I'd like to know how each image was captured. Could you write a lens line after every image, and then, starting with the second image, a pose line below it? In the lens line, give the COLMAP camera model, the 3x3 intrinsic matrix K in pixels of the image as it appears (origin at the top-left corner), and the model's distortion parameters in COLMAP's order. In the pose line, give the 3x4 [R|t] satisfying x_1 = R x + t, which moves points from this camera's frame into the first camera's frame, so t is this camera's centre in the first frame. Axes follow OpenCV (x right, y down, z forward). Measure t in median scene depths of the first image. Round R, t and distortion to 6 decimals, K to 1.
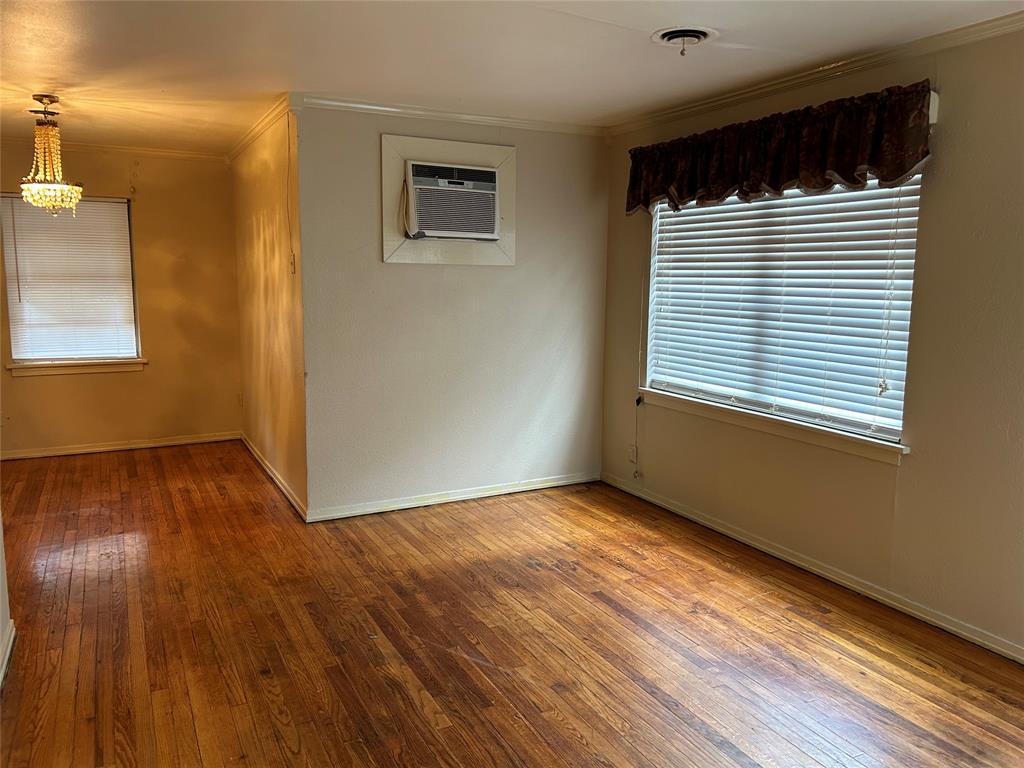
lens RADIAL K [[766.9, 0, 511.0], [0, 766.9, 388.0], [0, 0, 1]] dist [0.053073, -0.058011]
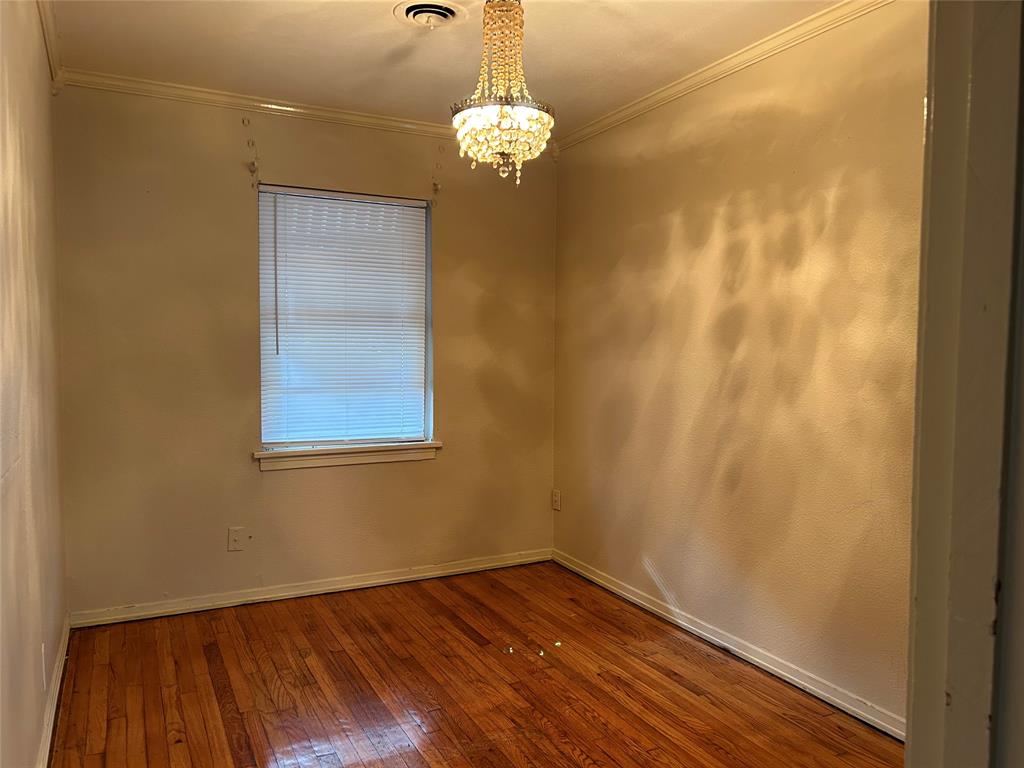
lens RADIAL K [[766.9, 0, 511.0], [0, 766.9, 388.0], [0, 0, 1]] dist [0.053073, -0.058011]
pose [[0.999916, -0.001464, -0.012885, -0.579282], [0.000250, 0.995601, -0.093691, -0.030804], [0.012965, 0.093680, 0.995518, 0.497369]]
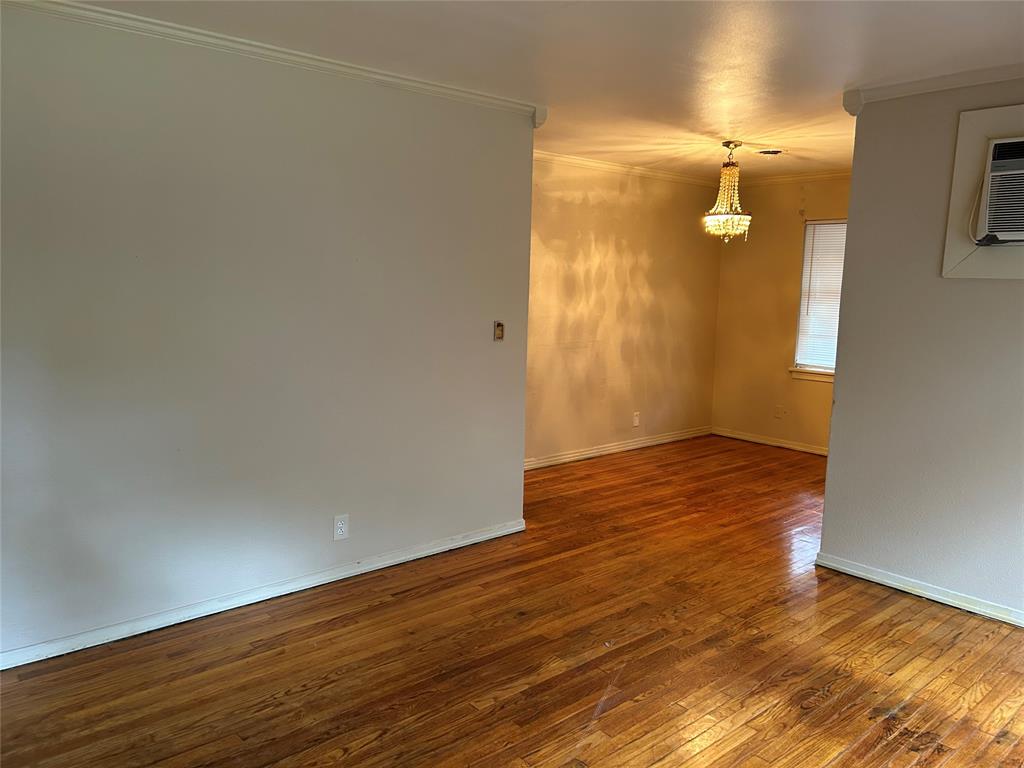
lens RADIAL K [[766.9, 0, 511.0], [0, 766.9, 388.0], [0, 0, 1]] dist [0.053073, -0.058011]
pose [[0.230961, 0.134456, -0.963628, 0.516445], [-0.159780, 0.982201, 0.098752, -0.063234], [0.959754, 0.131160, 0.248333, 0.413579]]
